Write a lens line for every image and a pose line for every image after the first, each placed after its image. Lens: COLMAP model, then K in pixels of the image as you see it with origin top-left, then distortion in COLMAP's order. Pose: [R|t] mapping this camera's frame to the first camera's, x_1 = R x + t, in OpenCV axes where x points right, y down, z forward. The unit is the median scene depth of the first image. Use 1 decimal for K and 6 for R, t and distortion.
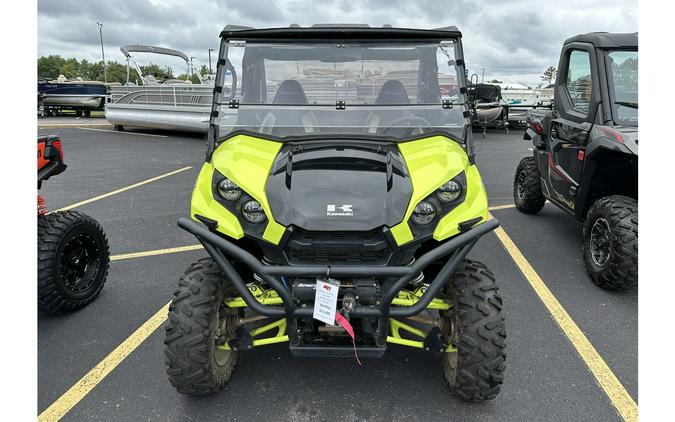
lens RADIAL K [[401.6, 0, 335.7], [0, 401.6, 196.2], [0, 0, 1]] dist [0.024636, -0.047860]
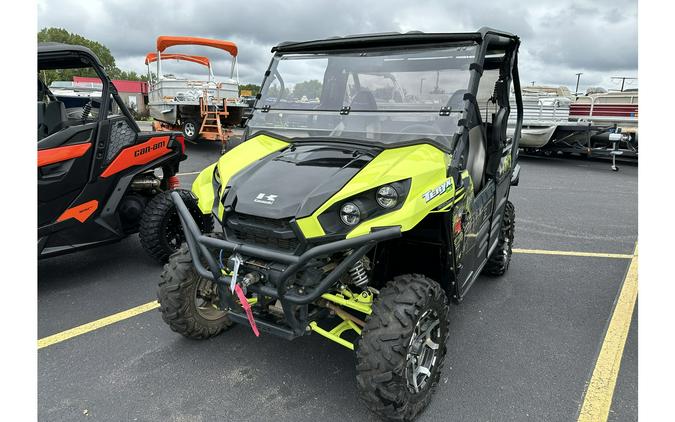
lens RADIAL K [[400.9, 0, 340.1], [0, 400.9, 210.6], [0, 0, 1]] dist [0.027393, -0.045586]
pose [[0.882654, 0.126572, -0.452660, 0.611752], [-0.131327, 0.991116, 0.021056, 0.014668], [0.451303, 0.040861, 0.891435, 0.080602]]
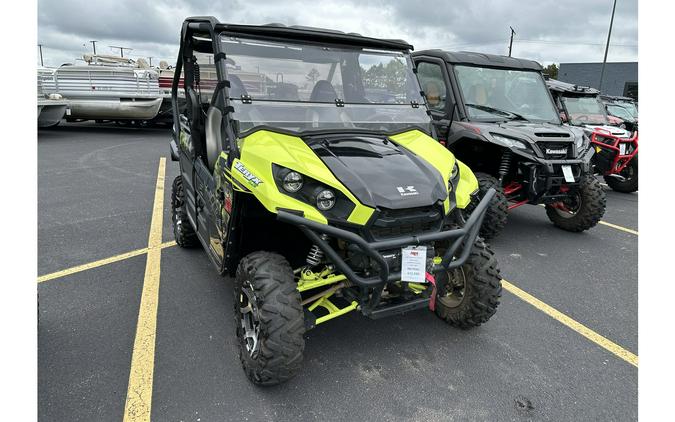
lens RADIAL K [[401.6, 0, 335.7], [0, 401.6, 196.2], [0, 0, 1]] dist [0.024636, -0.047860]
pose [[0.882214, -0.082518, 0.463561, -0.649934], [0.077371, 0.996546, 0.030147, -0.002304], [-0.464448, 0.009270, 0.885552, 0.014971]]
